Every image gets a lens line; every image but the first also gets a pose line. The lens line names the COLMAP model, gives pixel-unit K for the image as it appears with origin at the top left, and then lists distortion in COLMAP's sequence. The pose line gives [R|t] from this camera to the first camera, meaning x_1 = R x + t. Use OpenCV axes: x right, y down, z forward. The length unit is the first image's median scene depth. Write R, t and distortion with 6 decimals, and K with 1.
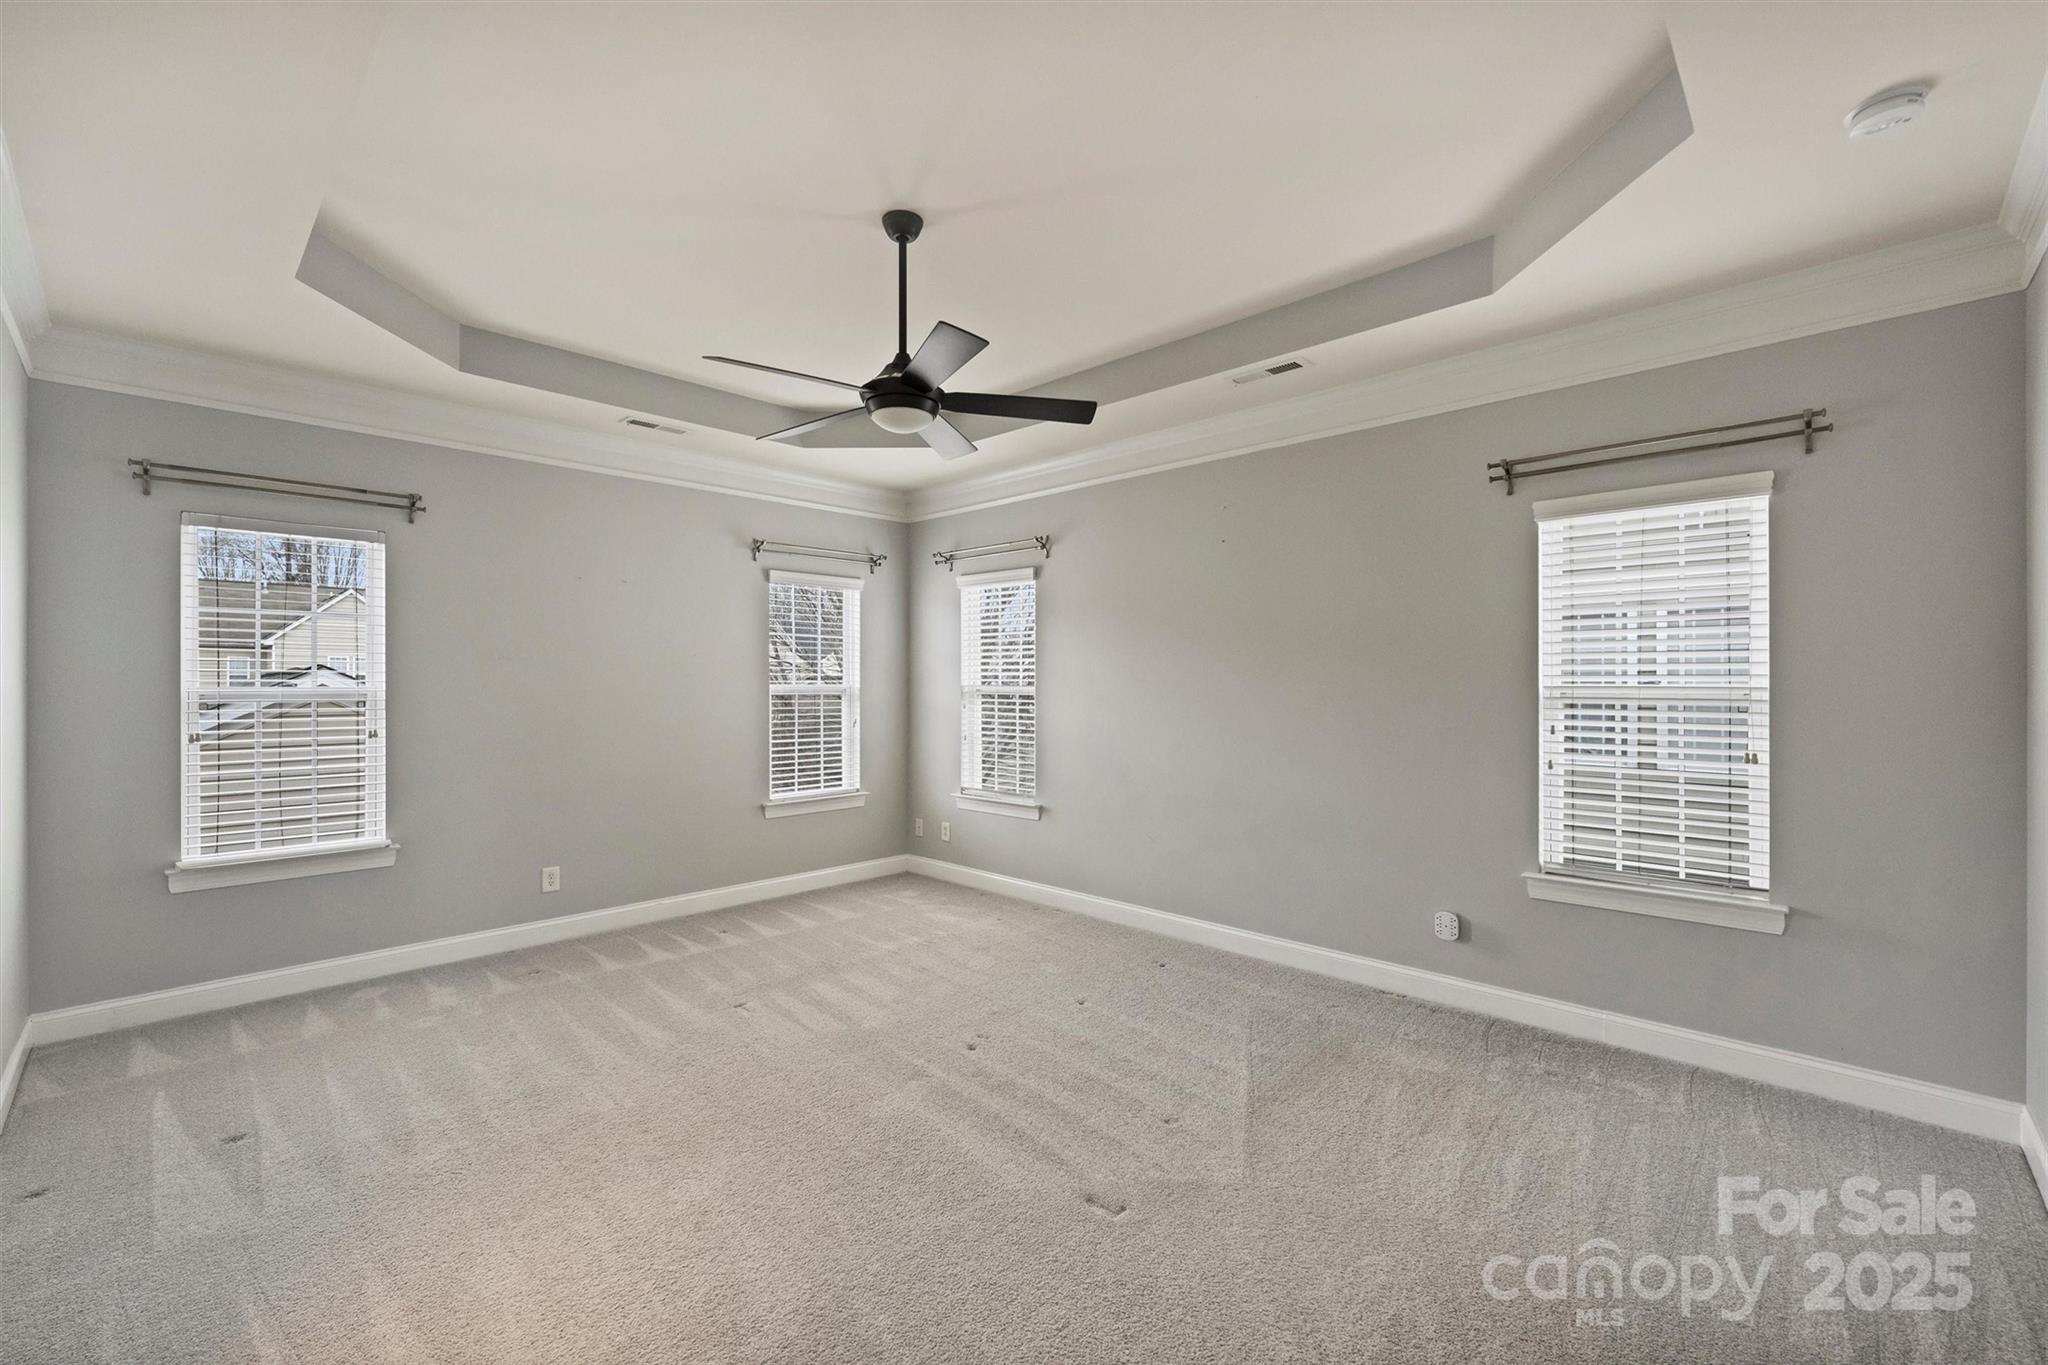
lens RADIAL K [[838.8, 0, 1013.7], [0, 838.8, 682.6], [0, 0, 1]] dist [-0.002032, 0.000047]
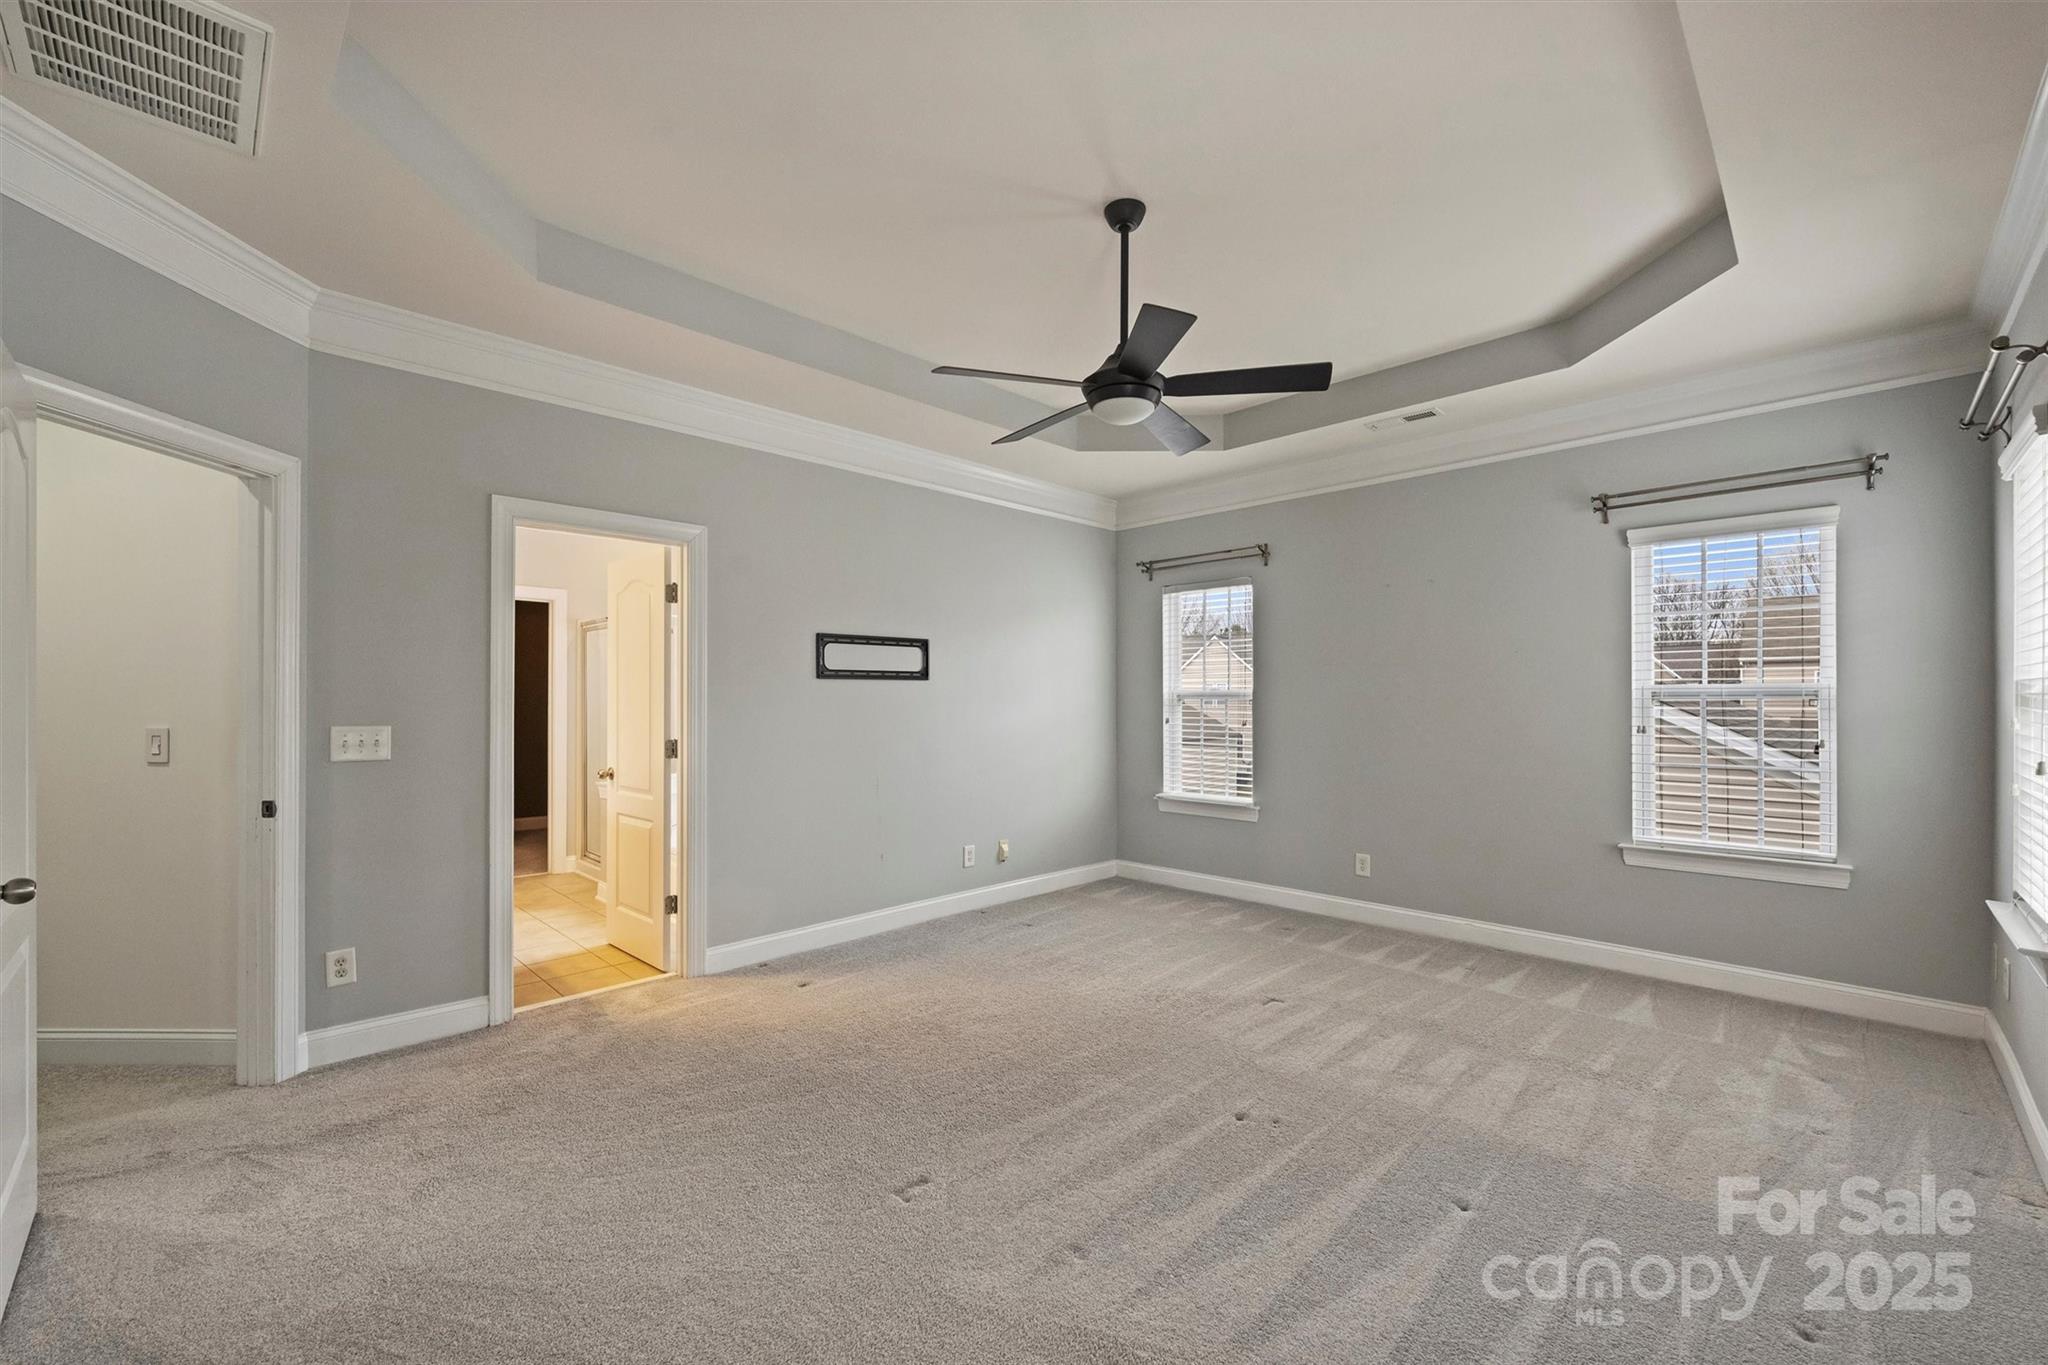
lens RADIAL K [[838.8, 0, 1018.8], [0, 838.8, 691.9], [0, 0, 1]] dist [-0.002032, 0.000047]
pose [[-0.010105, -0.010942, -0.999889, 0.560507], [-0.001397, 0.999939, -0.010929, 0.022326], [0.999948, 0.001286, -0.010120, 0.574850]]
